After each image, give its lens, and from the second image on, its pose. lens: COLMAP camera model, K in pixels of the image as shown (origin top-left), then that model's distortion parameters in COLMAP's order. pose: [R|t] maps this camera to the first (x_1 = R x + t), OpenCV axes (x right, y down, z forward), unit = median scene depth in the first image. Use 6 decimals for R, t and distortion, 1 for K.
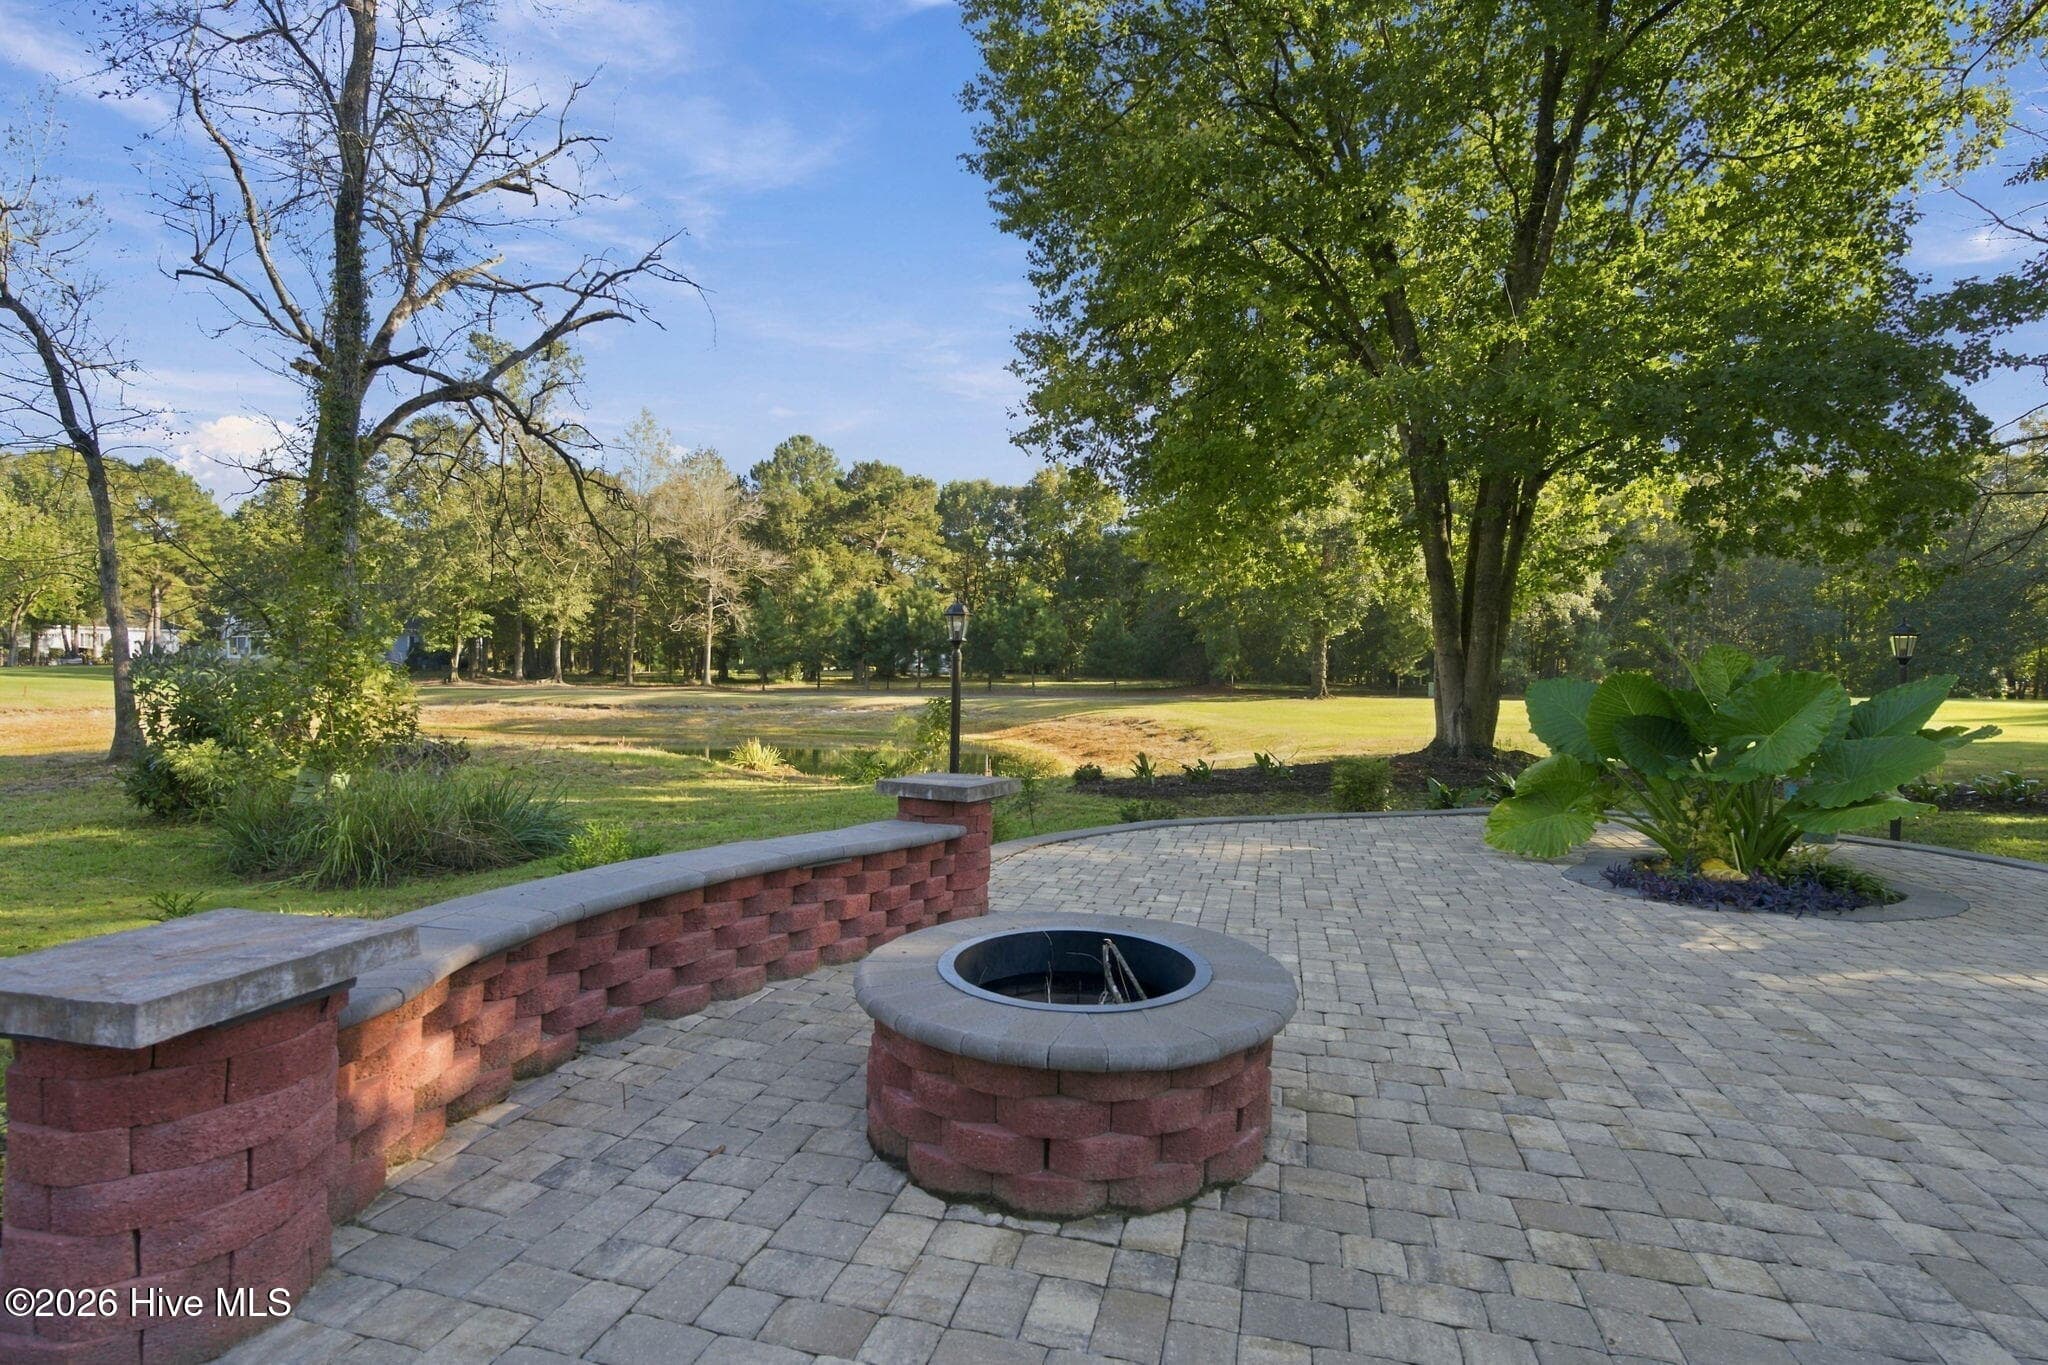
lens RADIAL K [[936.8, 0, 1025.2], [0, 936.8, 729.8], [0, 0, 1]] dist [0.002160, 0.000410]
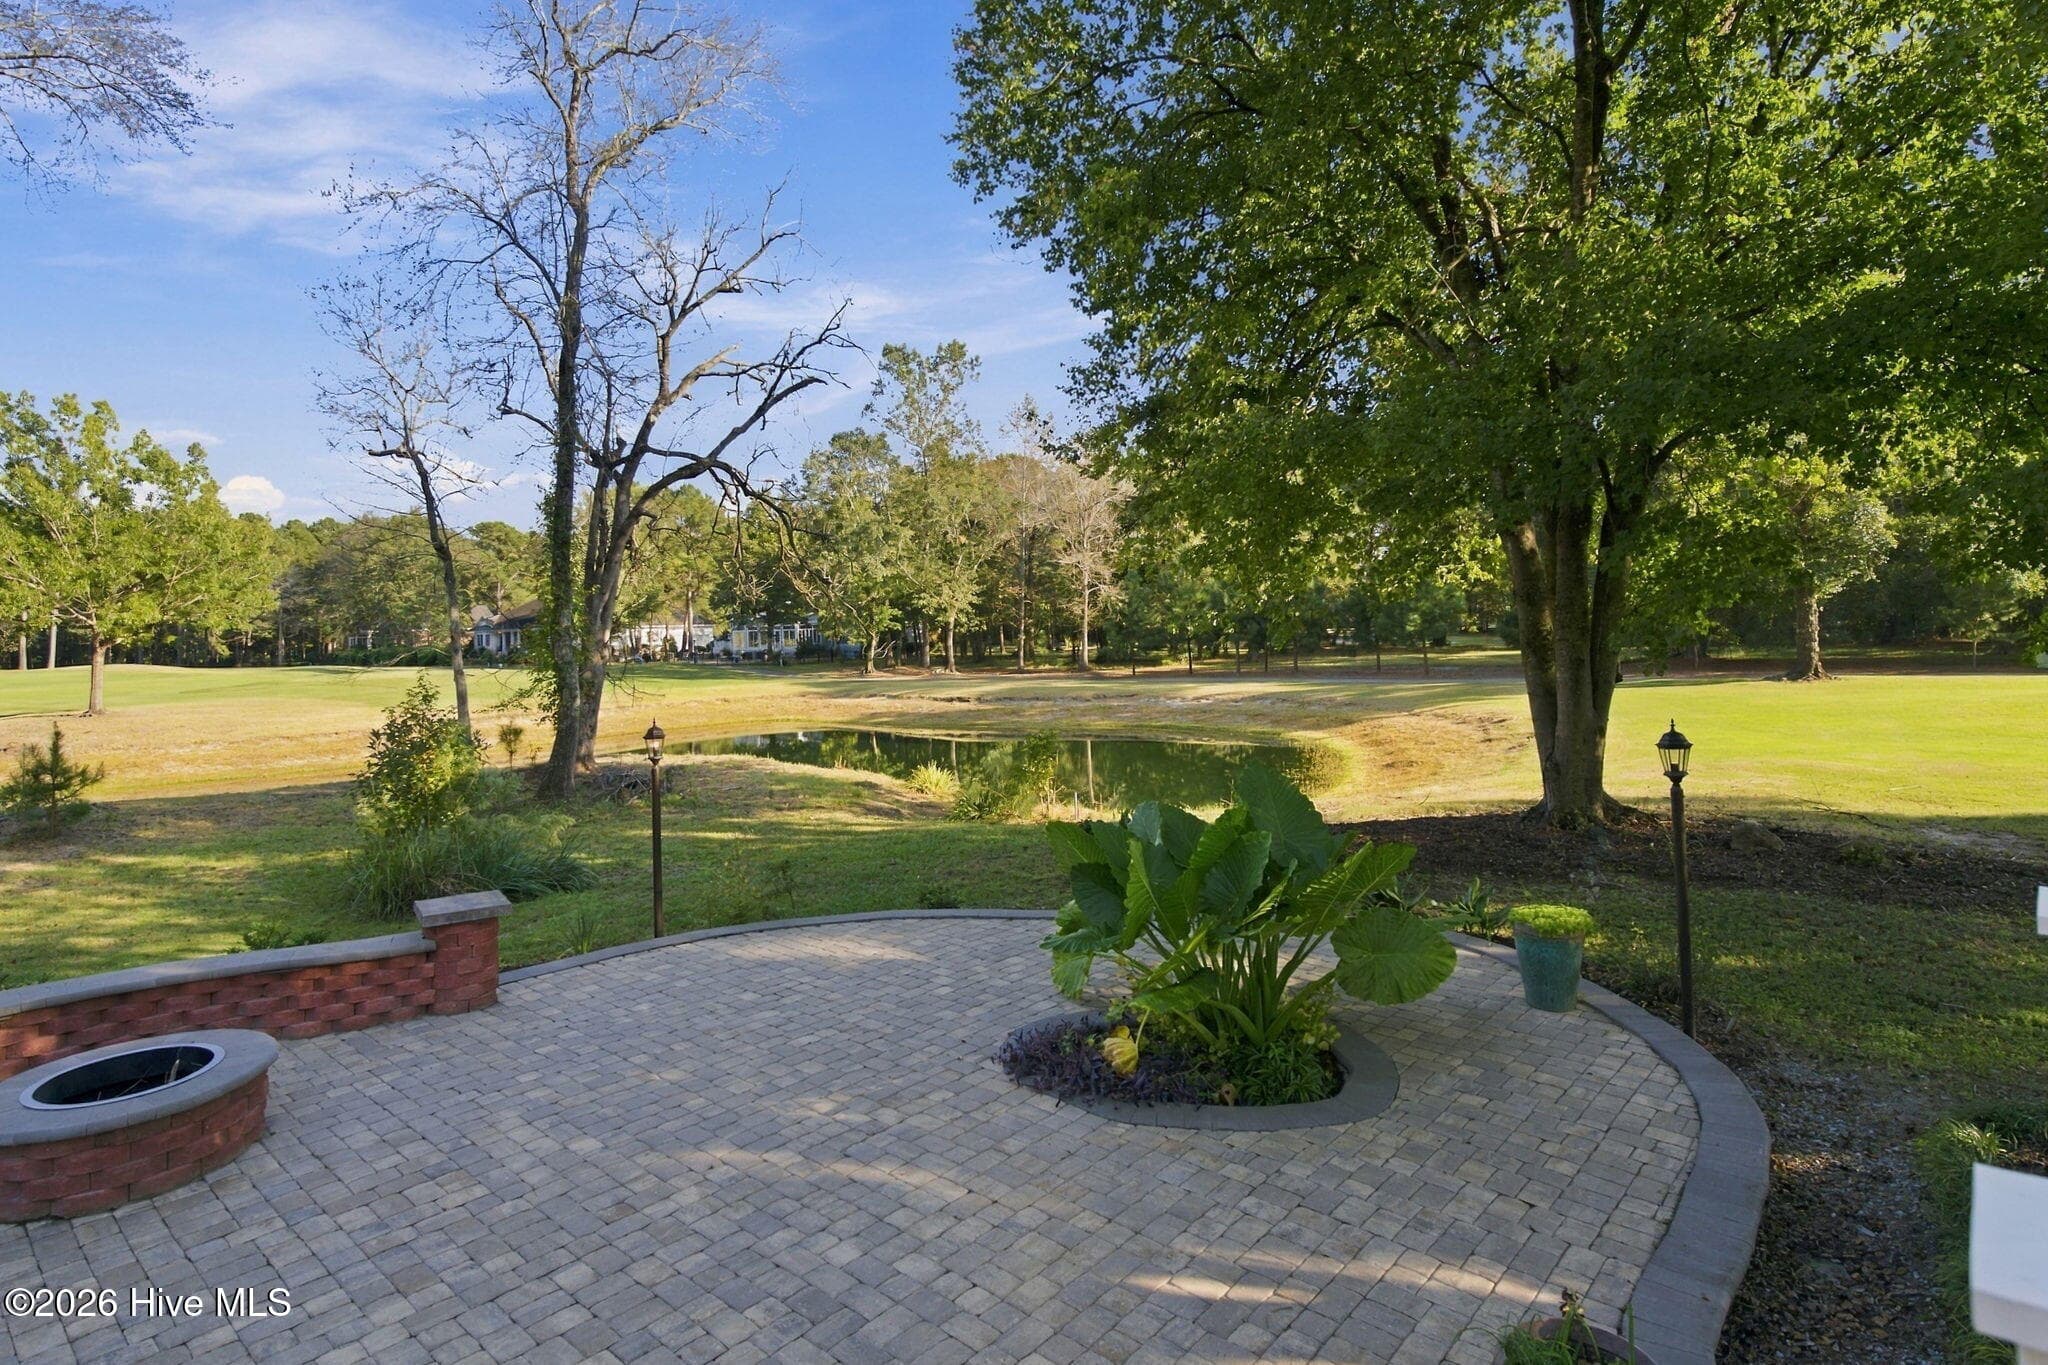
lens RADIAL K [[1044.8, 0, 1024.0], [0, 1044.8, 682.5], [0, 0, 1]] dist [-0.000728, 0.000249]
pose [[0.898703, -0.019045, -0.438145, 0.114863], [0.011121, 0.999725, -0.020644, -0.019808], [0.438418, 0.013681, 0.898667, -0.000001]]
